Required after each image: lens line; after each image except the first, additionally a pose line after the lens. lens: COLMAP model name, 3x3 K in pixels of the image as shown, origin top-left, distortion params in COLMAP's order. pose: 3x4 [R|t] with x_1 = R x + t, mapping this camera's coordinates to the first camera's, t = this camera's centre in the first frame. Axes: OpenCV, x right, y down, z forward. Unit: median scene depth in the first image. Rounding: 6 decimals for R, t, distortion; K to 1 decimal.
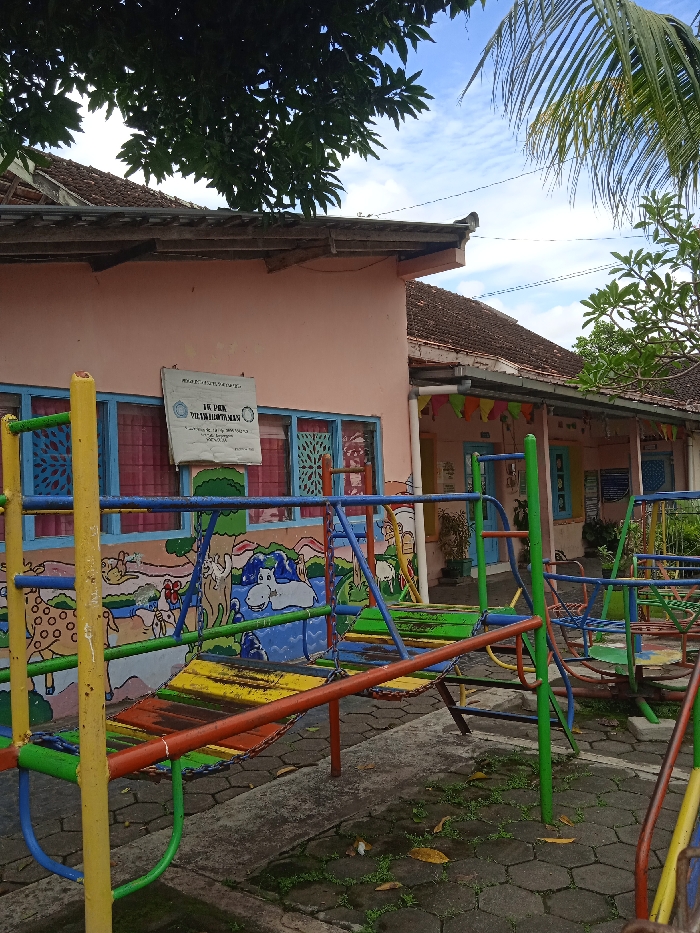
lens RADIAL K [[775.8, 0, 331.5], [0, 775.8, 467.4], [0, 0, 1]] dist [0.044064, -0.043690]
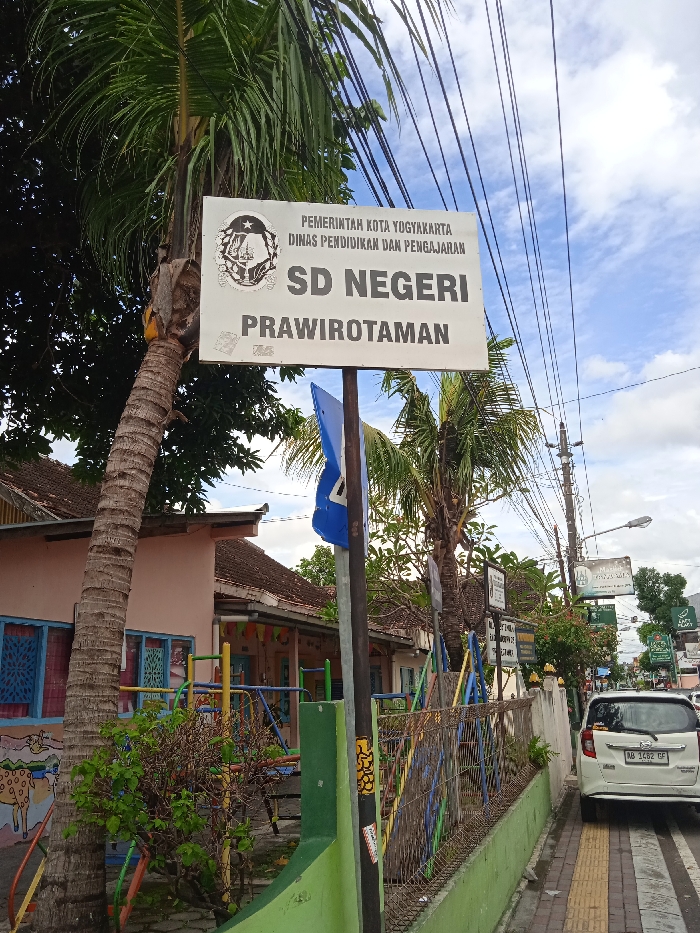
lens RADIAL K [[789.1, 0, 321.8], [0, 789.1, 451.6], [0, 0, 1]] dist [0.011667, -0.052193]
pose [[0.940526, 0.109790, 0.321493, -0.268844], [-0.017579, 0.960799, -0.276687, 0.005599], [-0.339268, 0.254579, 0.905586, -0.567271]]
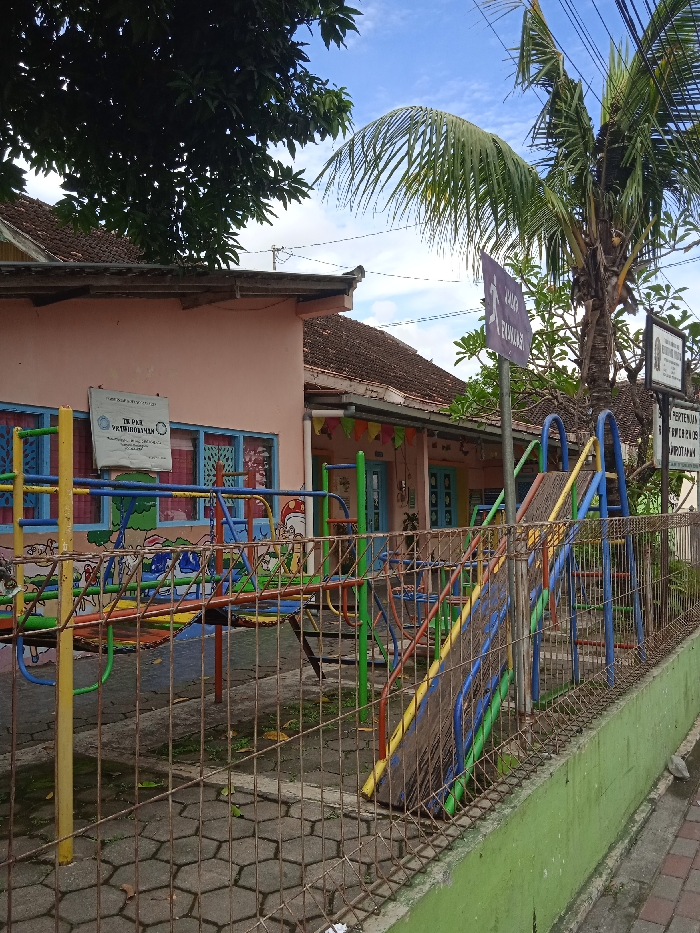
lens RADIAL K [[775.8, 0, 331.5], [0, 775.8, 467.4], [0, 0, 1]] dist [0.044064, -0.043690]
pose [[0.993929, 0.029413, 0.106019, 0.026175], [-0.027032, 0.999351, -0.023824, 0.012128], [-0.106651, 0.020814, 0.994079, -0.203944]]
